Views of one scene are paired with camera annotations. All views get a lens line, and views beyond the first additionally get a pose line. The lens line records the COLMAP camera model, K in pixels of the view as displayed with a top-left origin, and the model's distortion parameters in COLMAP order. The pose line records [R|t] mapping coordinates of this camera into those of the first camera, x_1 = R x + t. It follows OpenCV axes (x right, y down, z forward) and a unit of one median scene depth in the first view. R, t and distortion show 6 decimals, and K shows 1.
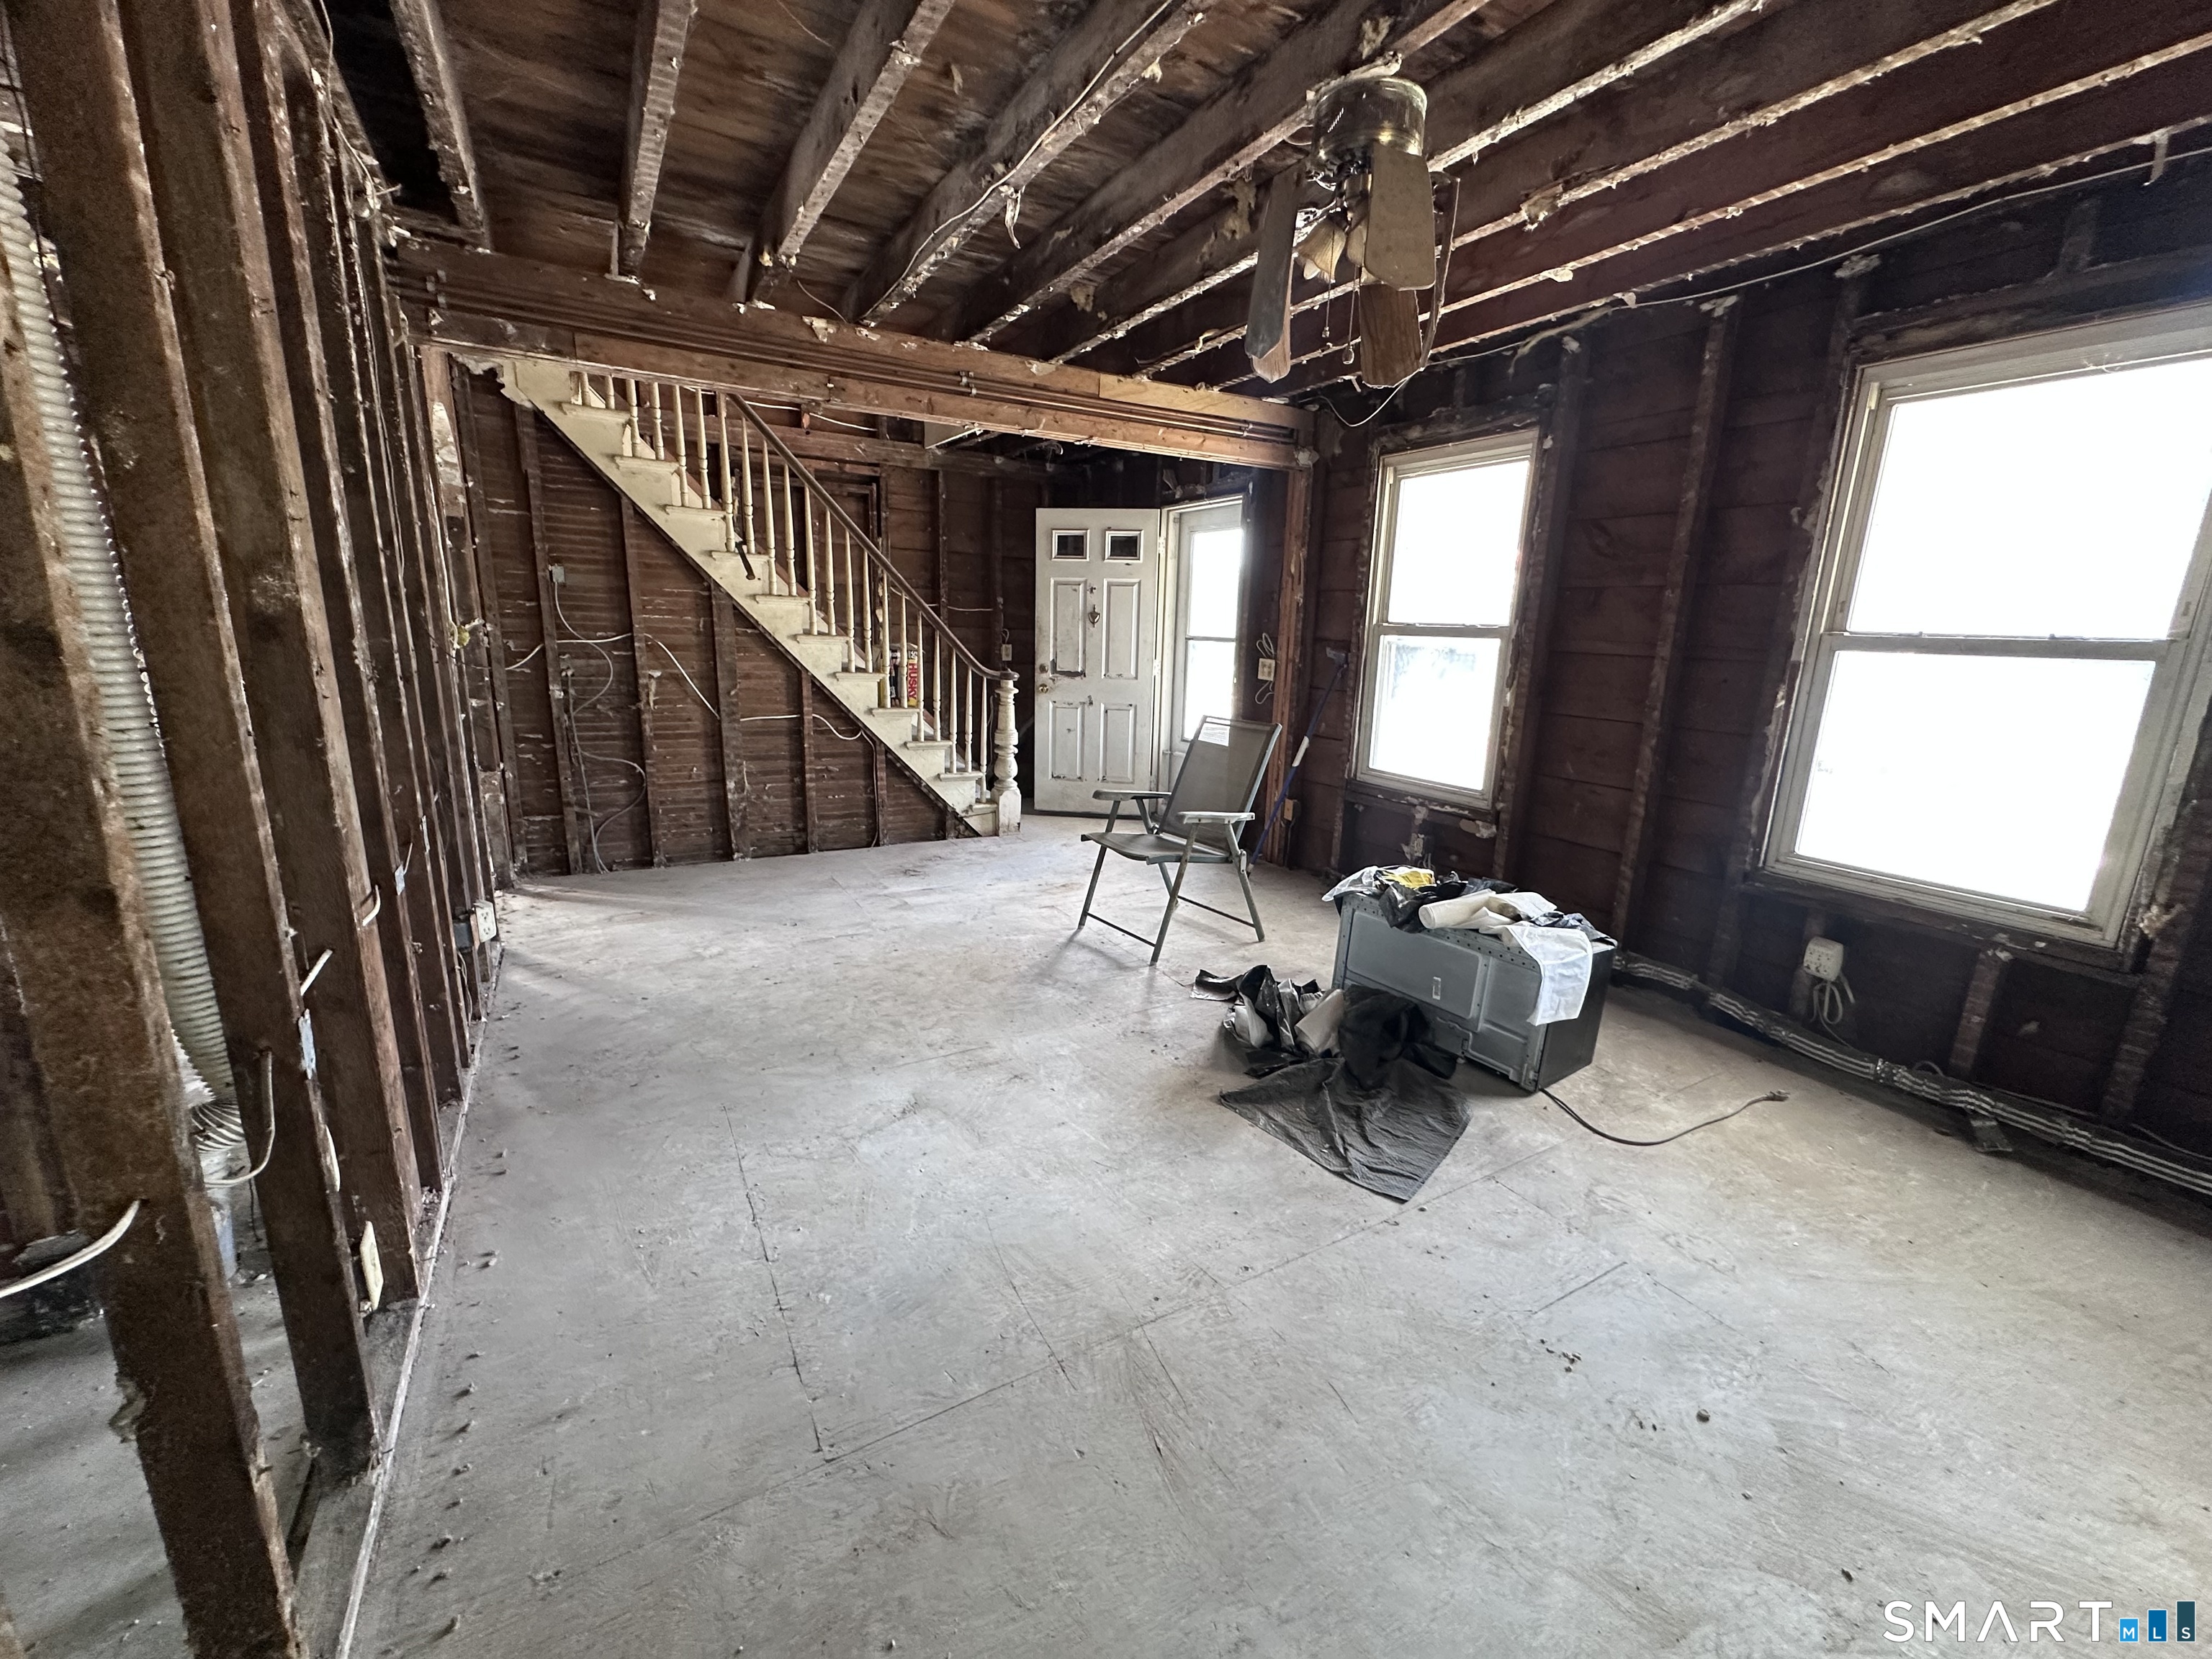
lens RADIAL K [[888.2, 0, 1104.1], [0, 888.2, 828.6], [0, 0, 1]] dist [-0.000681, -0.000257]
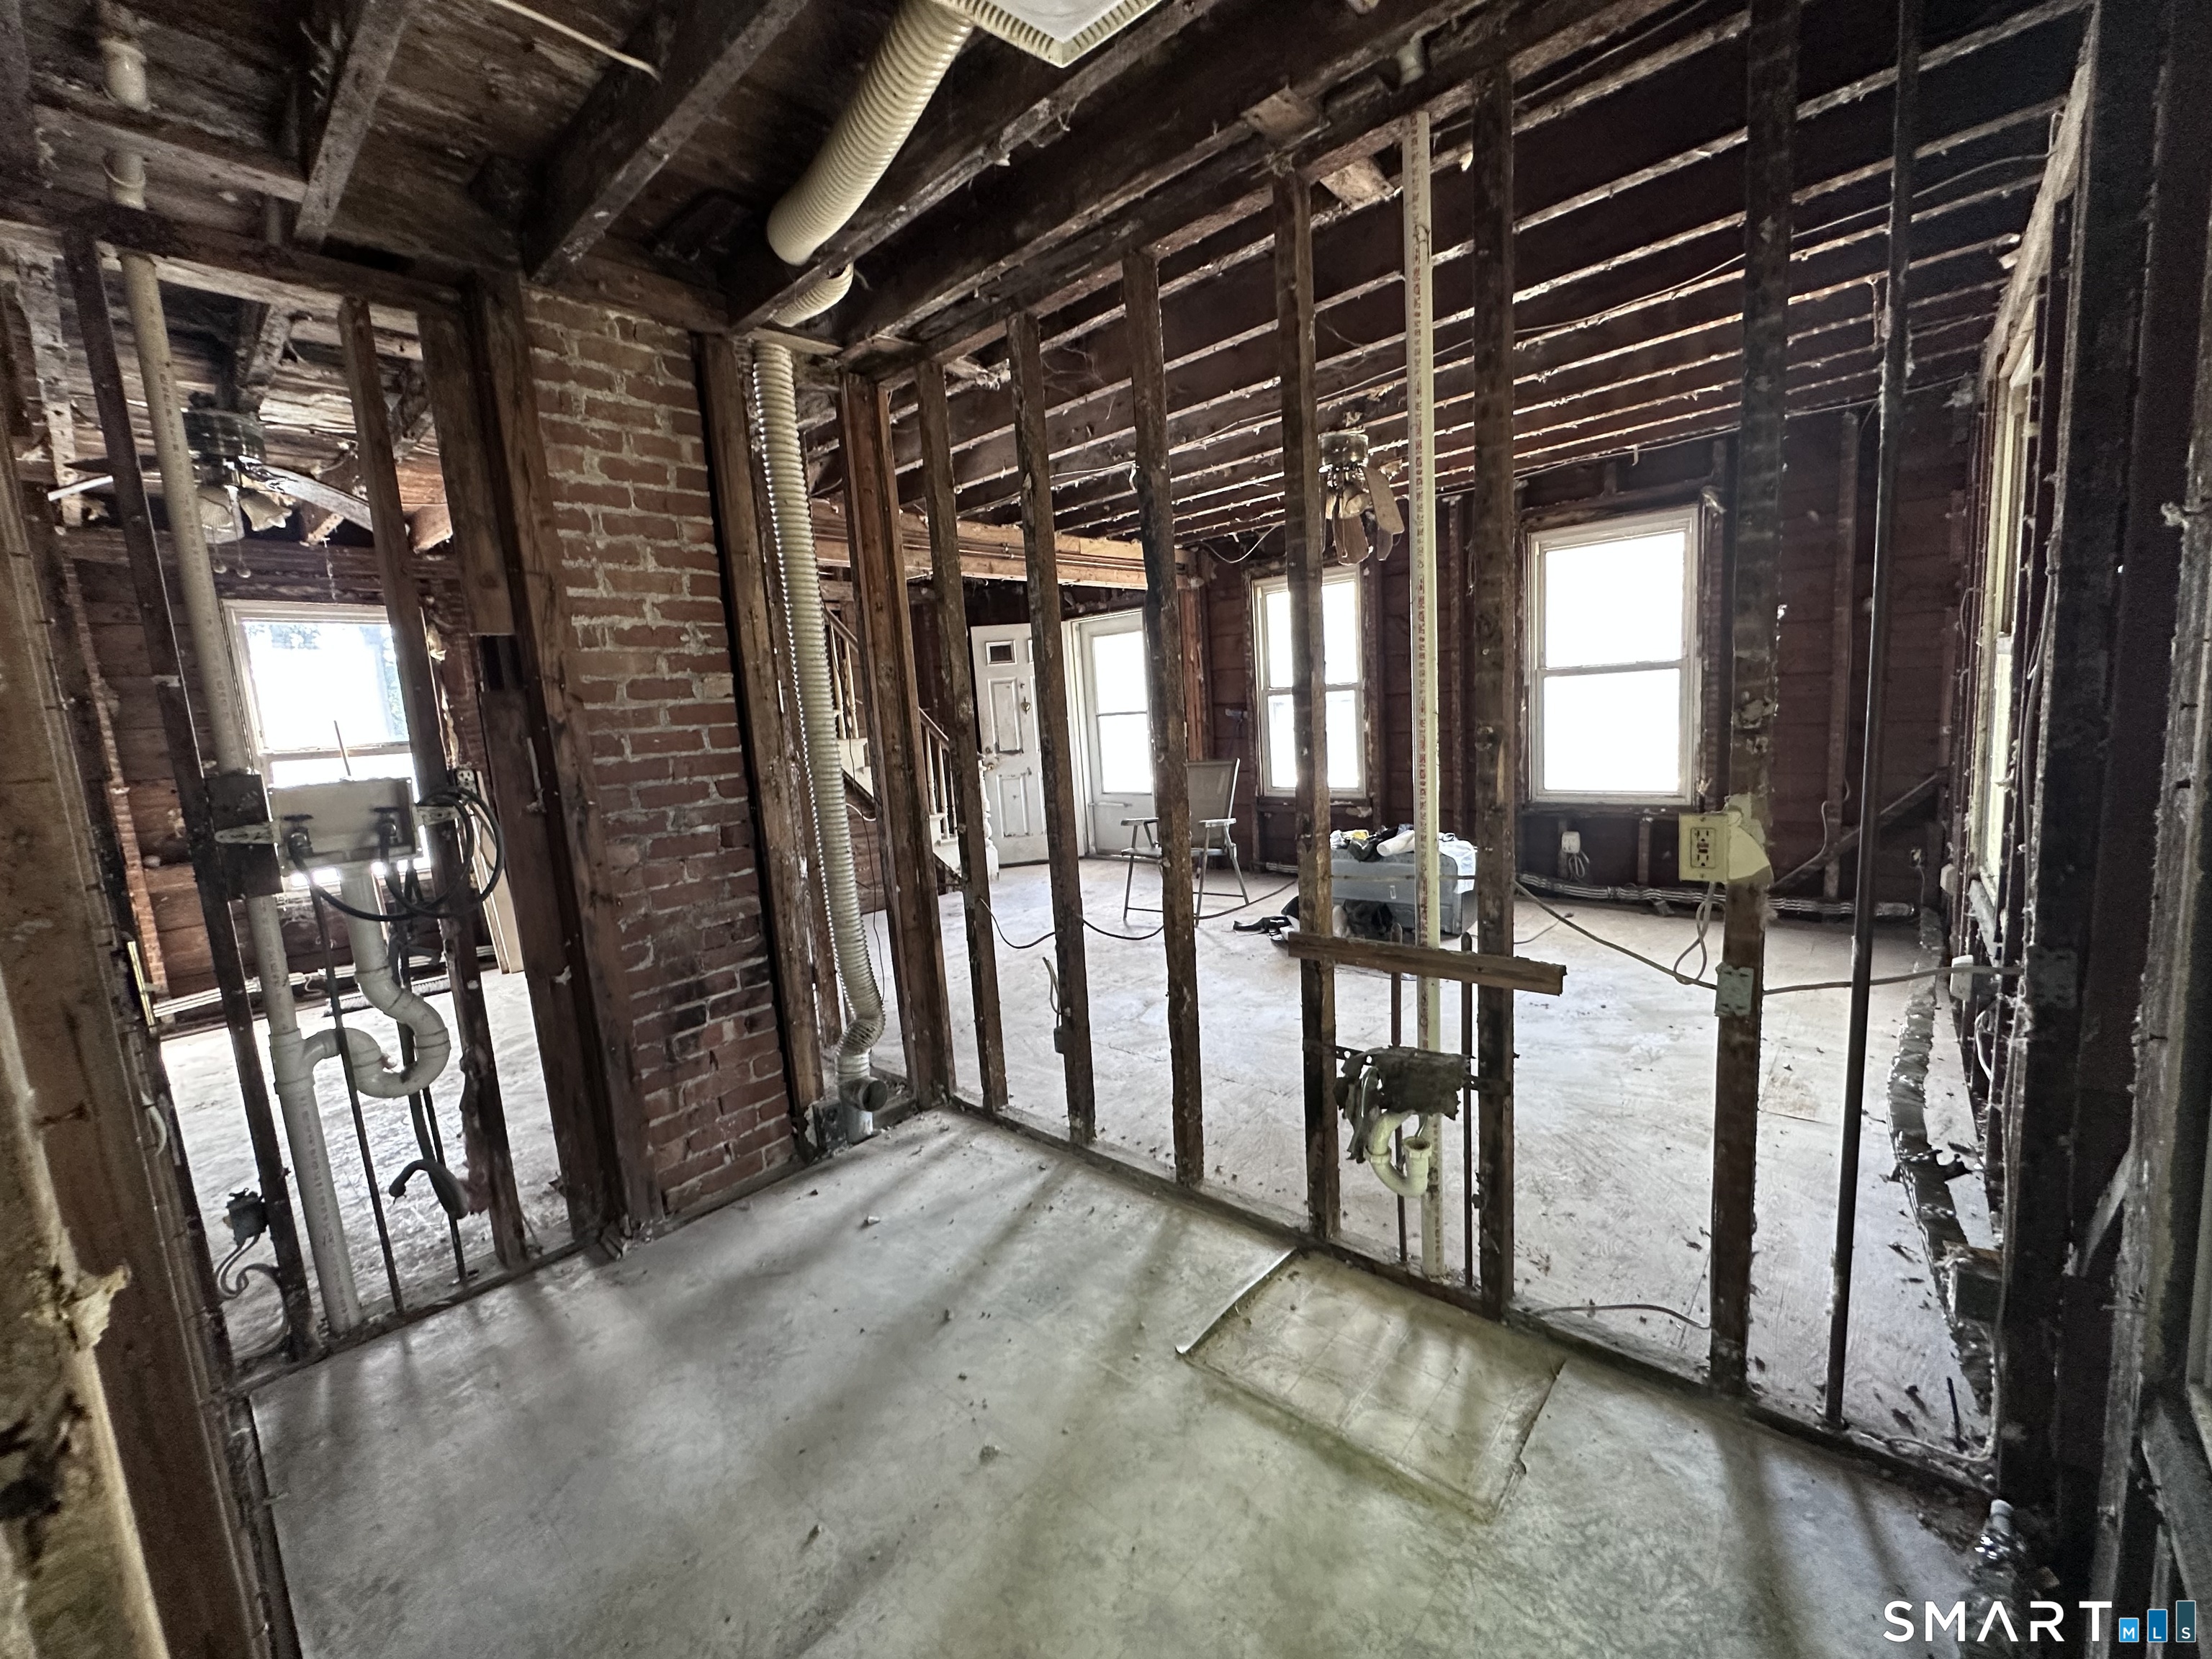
lens RADIAL K [[888.2, 0, 1109.4], [0, 888.2, 828.4], [0, 0, 1]] dist [-0.000681, -0.000257]
pose [[0.945243, -0.135389, 0.296961, -0.514833], [0.163066, 0.984102, -0.070380, 0.075074], [-0.282711, 0.114951, 0.952292, -0.391167]]
